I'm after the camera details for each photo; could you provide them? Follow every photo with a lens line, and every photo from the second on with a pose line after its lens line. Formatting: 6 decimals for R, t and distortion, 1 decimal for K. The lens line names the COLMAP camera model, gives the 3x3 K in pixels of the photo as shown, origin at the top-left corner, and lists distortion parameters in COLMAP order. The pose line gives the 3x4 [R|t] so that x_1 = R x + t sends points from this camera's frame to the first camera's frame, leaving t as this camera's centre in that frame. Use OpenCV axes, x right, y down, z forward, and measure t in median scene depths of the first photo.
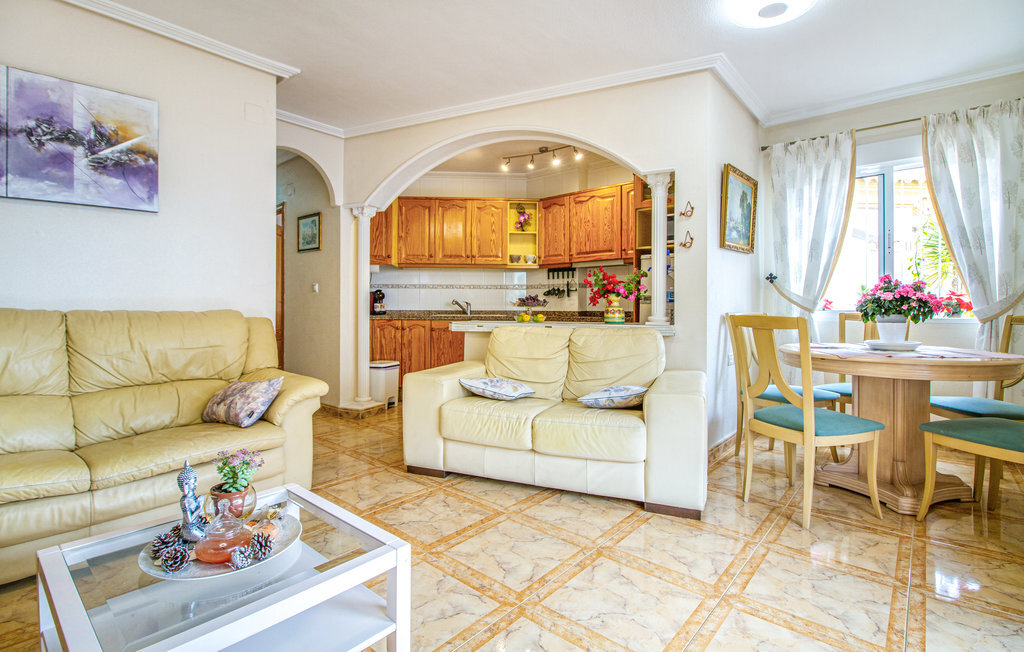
lens RADIAL K [[481.7, 0, 509.9], [0, 481.7, 309.7], [0, 0, 1]] dist [0.000166, -0.014164]
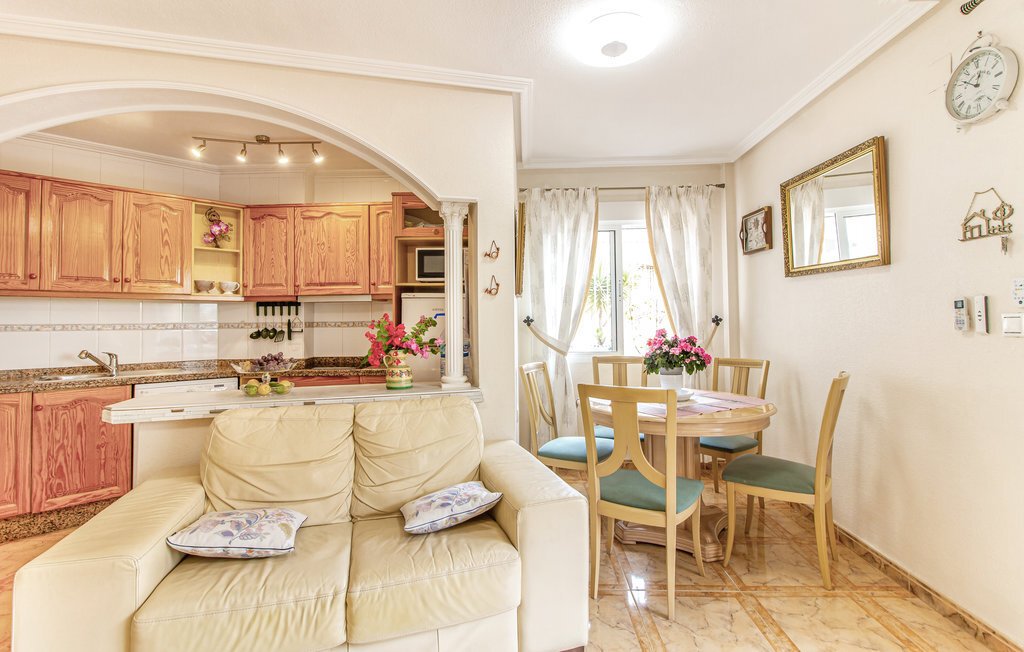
lens RADIAL K [[477.1, 0, 515.1], [0, 477.1, 310.0], [0, 0, 1]] dist [0.002012, 0.000423]
pose [[0.771677, 0.005872, 0.635987, -0.095309], [0.015845, 0.999469, -0.028455, -0.054567], [-0.635817, 0.032035, 0.771175, 0.231593]]
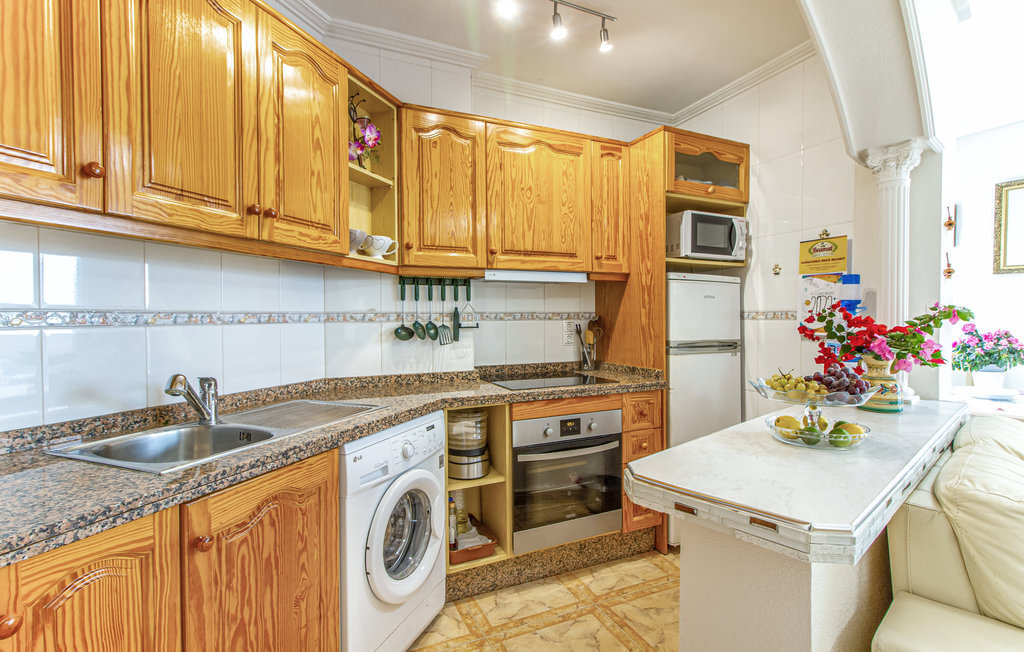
lens RADIAL K [[474.4, 0, 512.0], [0, 474.4, 326.0], [0, 0, 1]] dist [0.000831, 0.000197]
pose [[0.405413, -0.023914, 0.913821, -0.319195], [0.009959, 0.999714, 0.021743, -0.058979], [-0.914079, 0.000285, 0.405535, 0.894467]]
